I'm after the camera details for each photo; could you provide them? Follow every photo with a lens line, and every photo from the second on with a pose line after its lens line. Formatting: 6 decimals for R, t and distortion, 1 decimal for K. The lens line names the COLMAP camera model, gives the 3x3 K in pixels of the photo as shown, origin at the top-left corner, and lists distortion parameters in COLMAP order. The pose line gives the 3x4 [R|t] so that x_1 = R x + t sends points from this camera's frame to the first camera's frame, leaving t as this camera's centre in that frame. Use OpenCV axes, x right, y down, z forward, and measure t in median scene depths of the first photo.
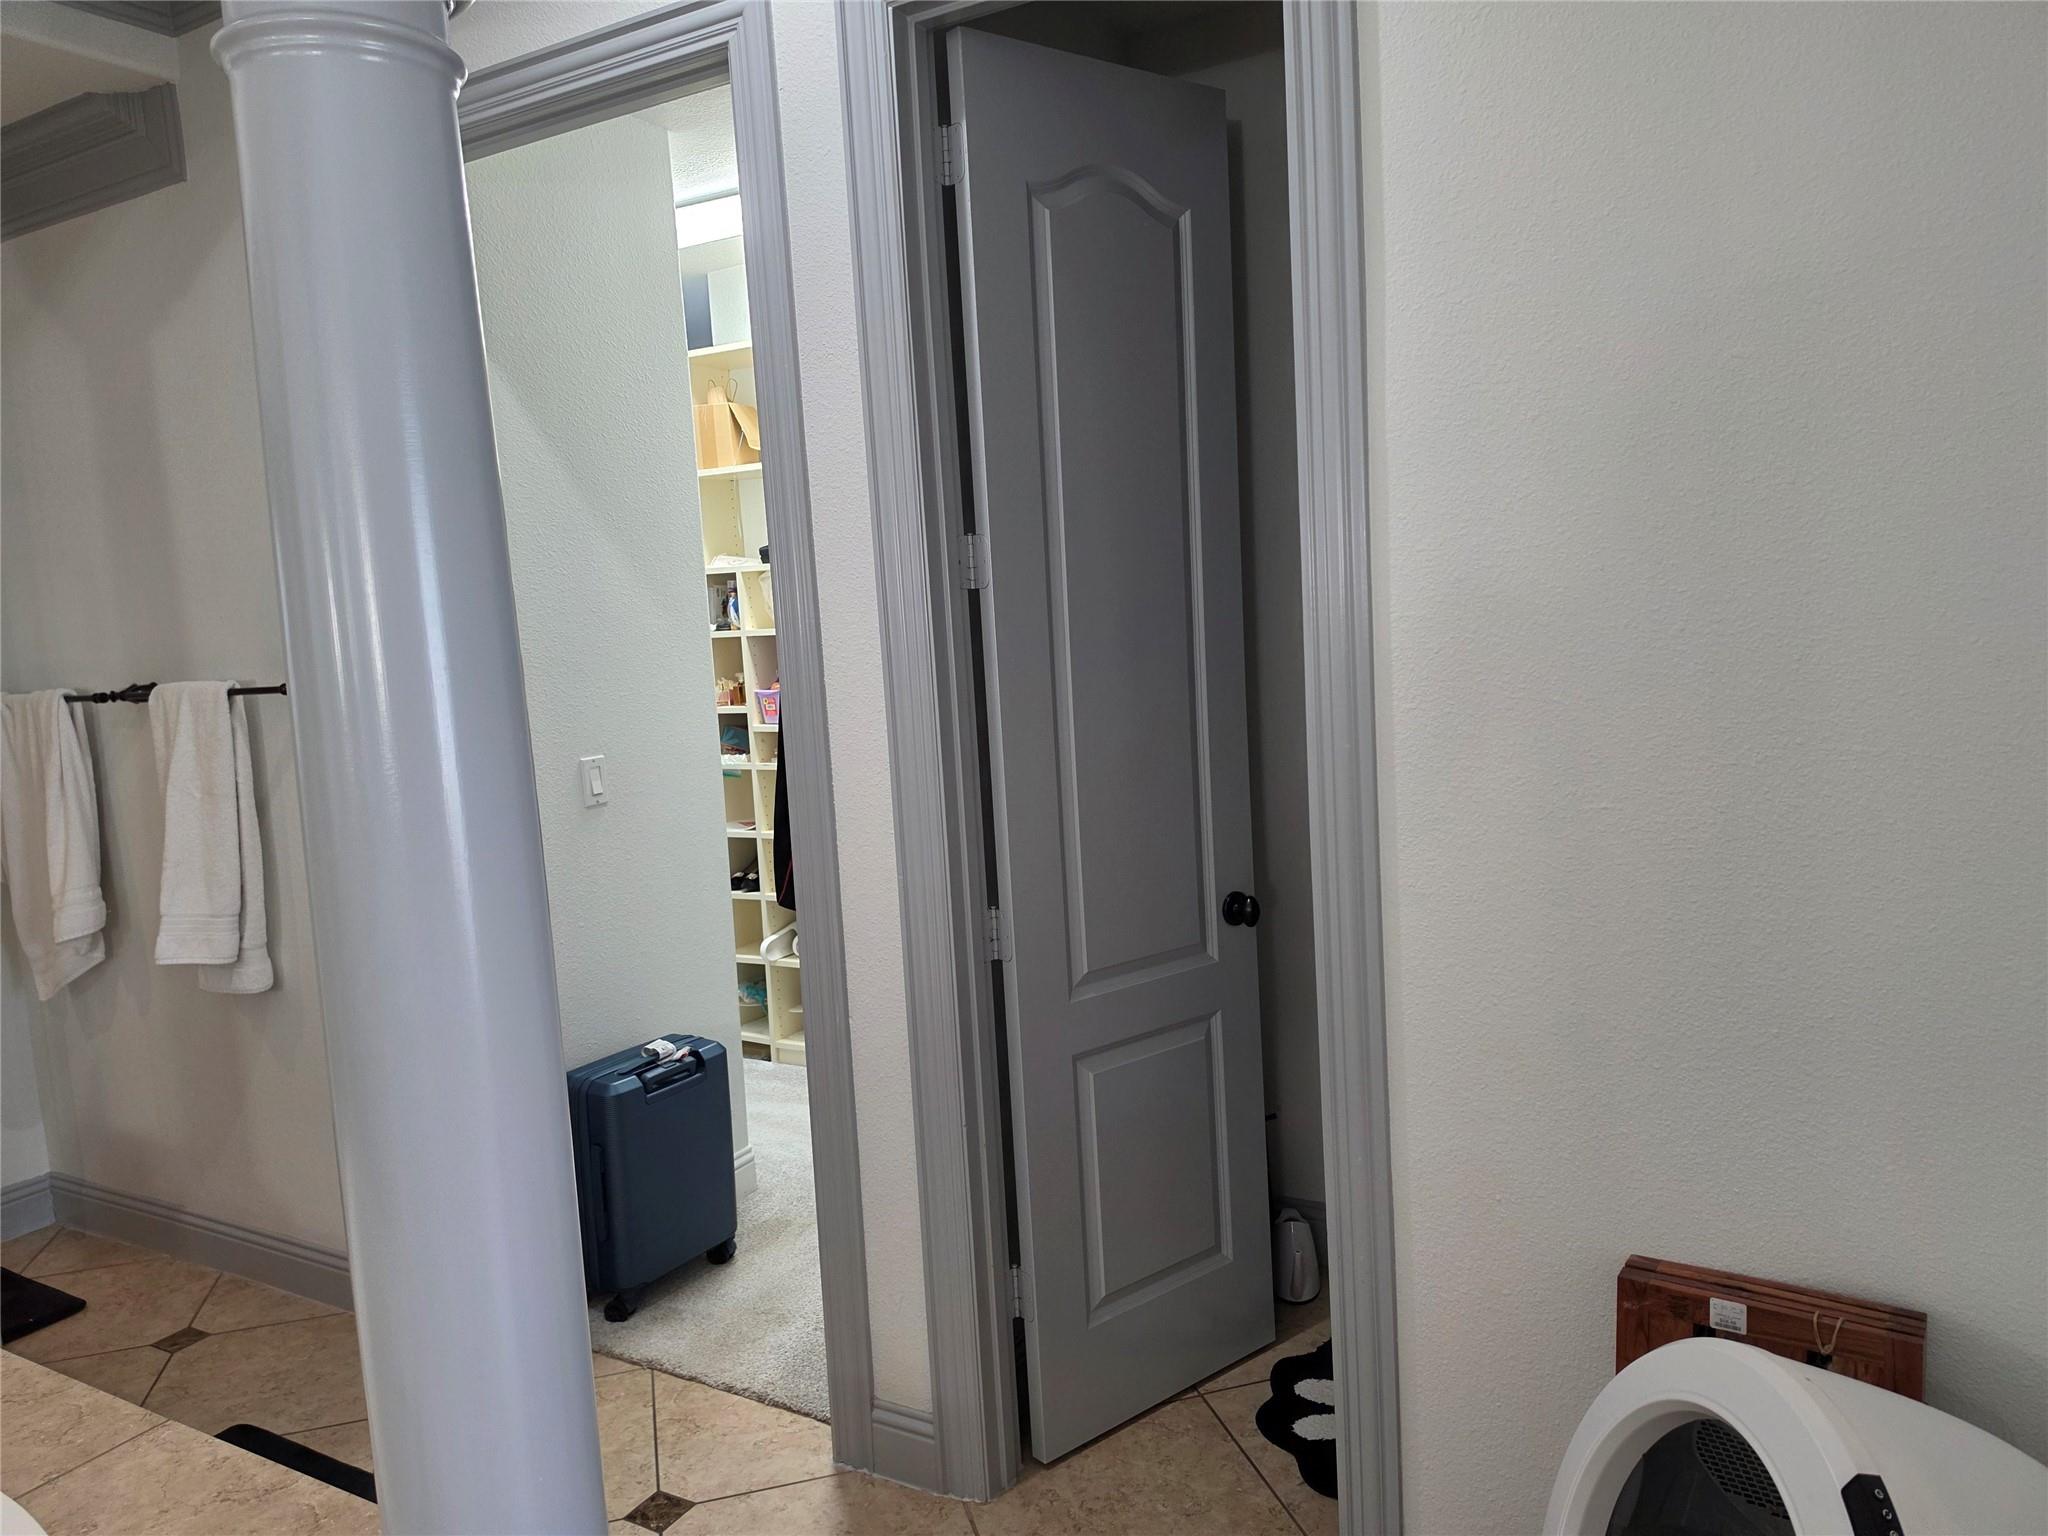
lens RADIAL K [[1418.7, 0, 1020.6], [0, 1418.7, 759.8], [0, 0, 1]] dist [0.053024, -0.062608]
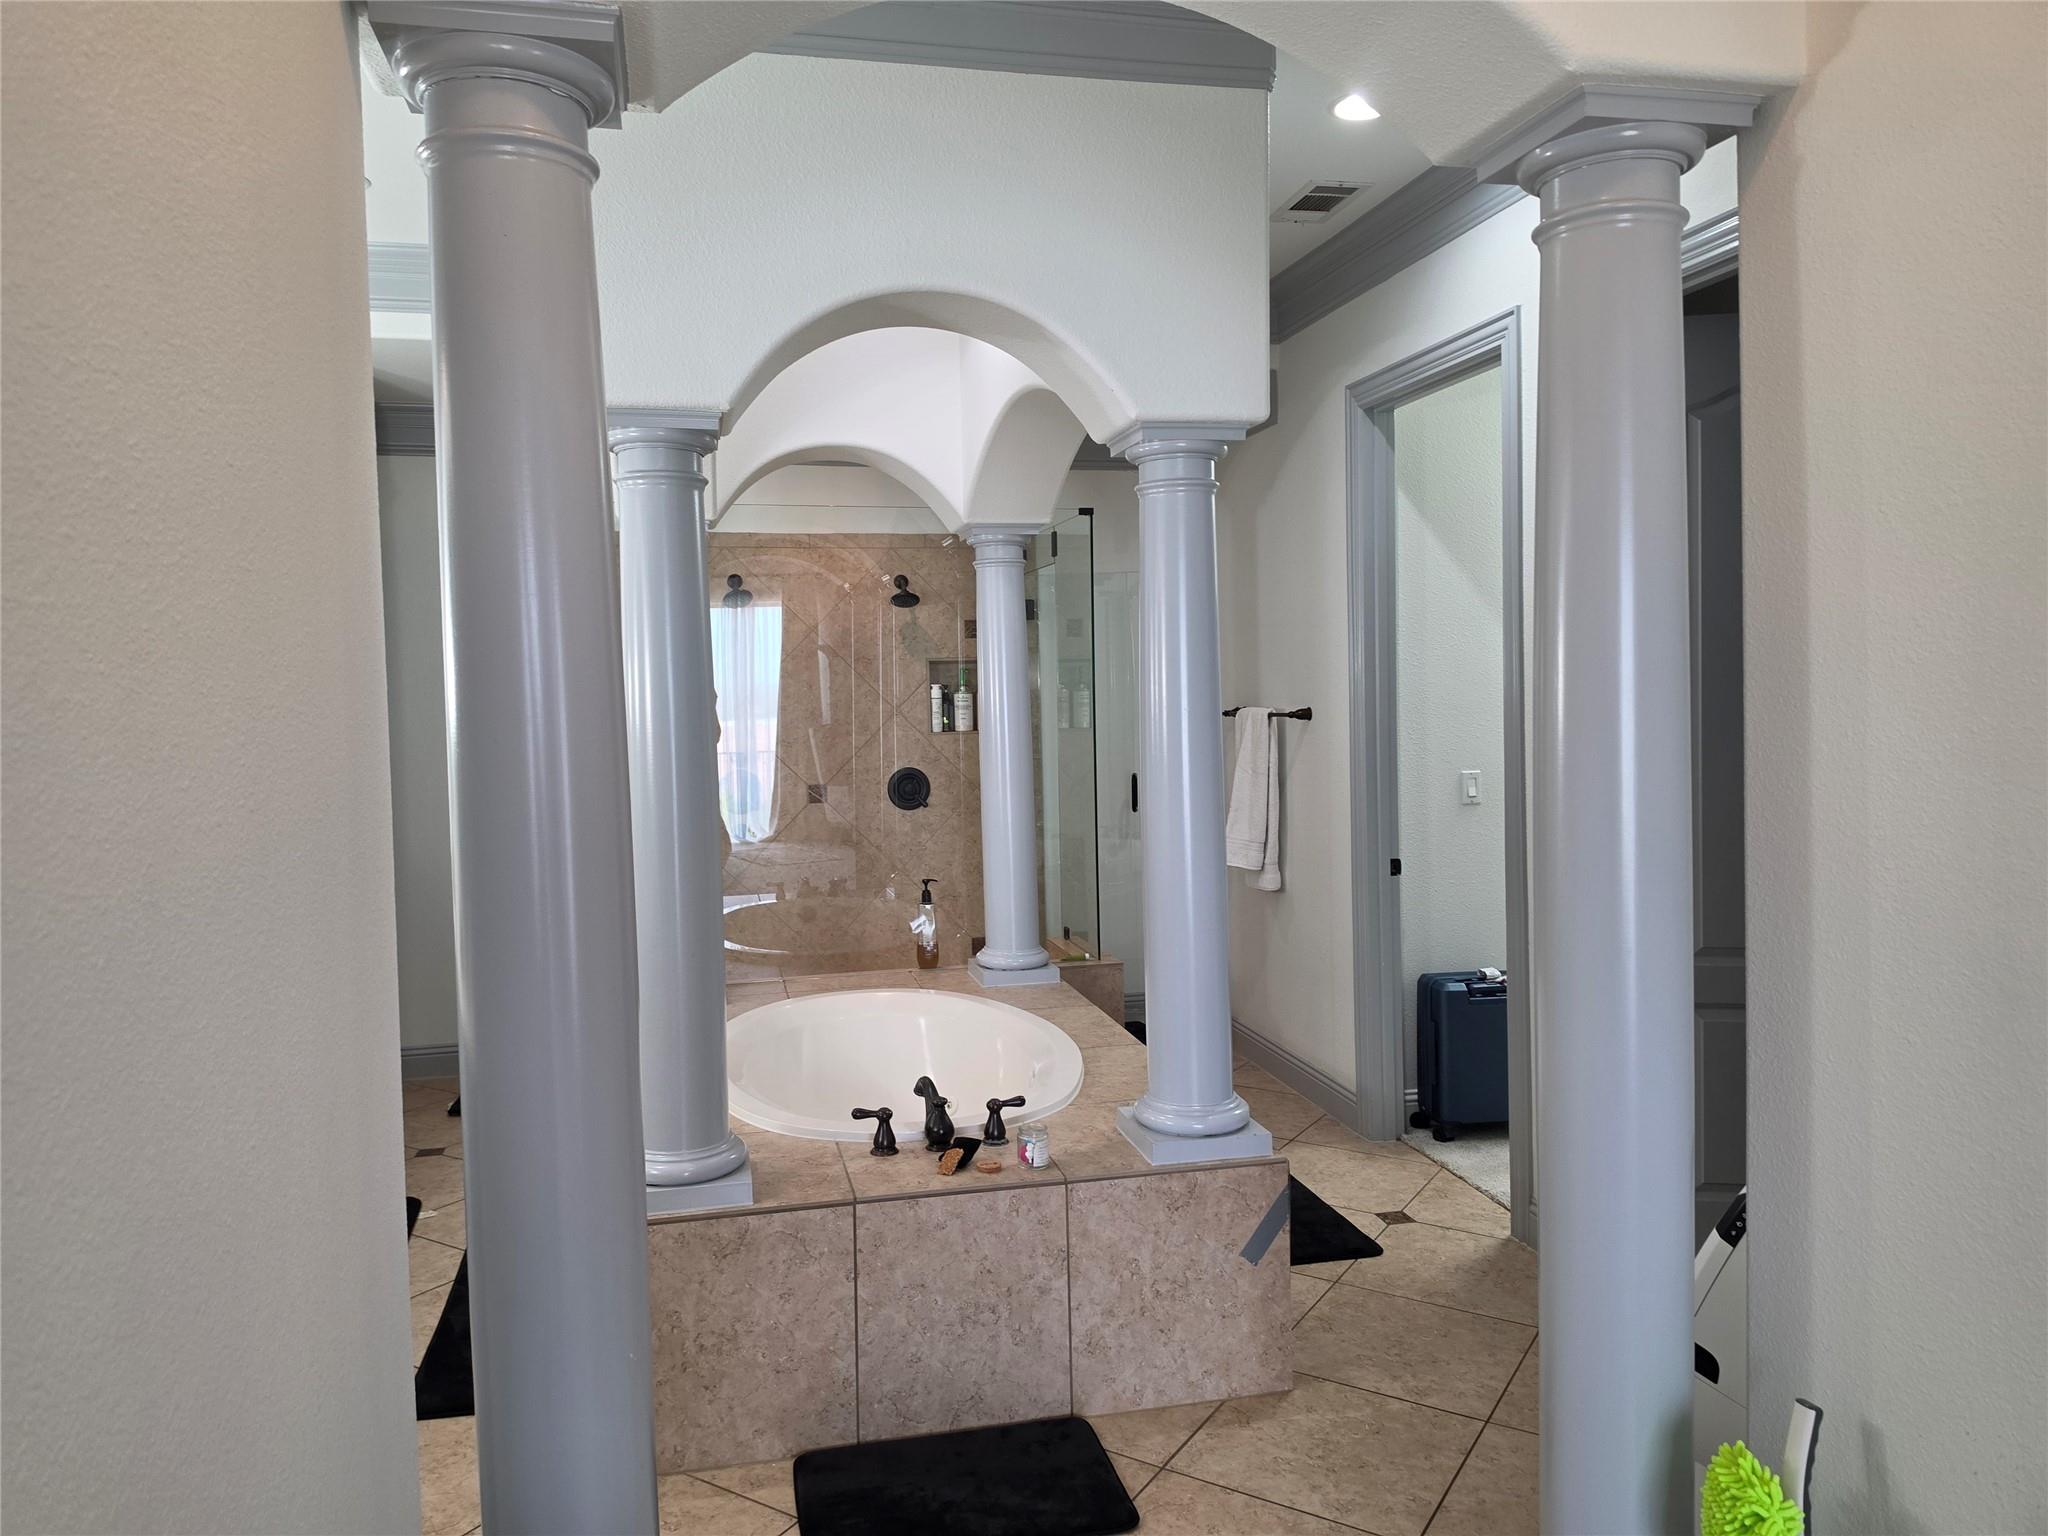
lens RADIAL K [[1418.7, 0, 1030.8], [0, 1418.7, 748.7], [0, 0, 1]] dist [0.053024, -0.062608]
pose [[0.679735, 0.073425, -0.729774, 0.505055], [-0.097955, 0.995151, 0.008887, 0.006754], [0.726888, 0.065444, 0.683631, -0.382395]]
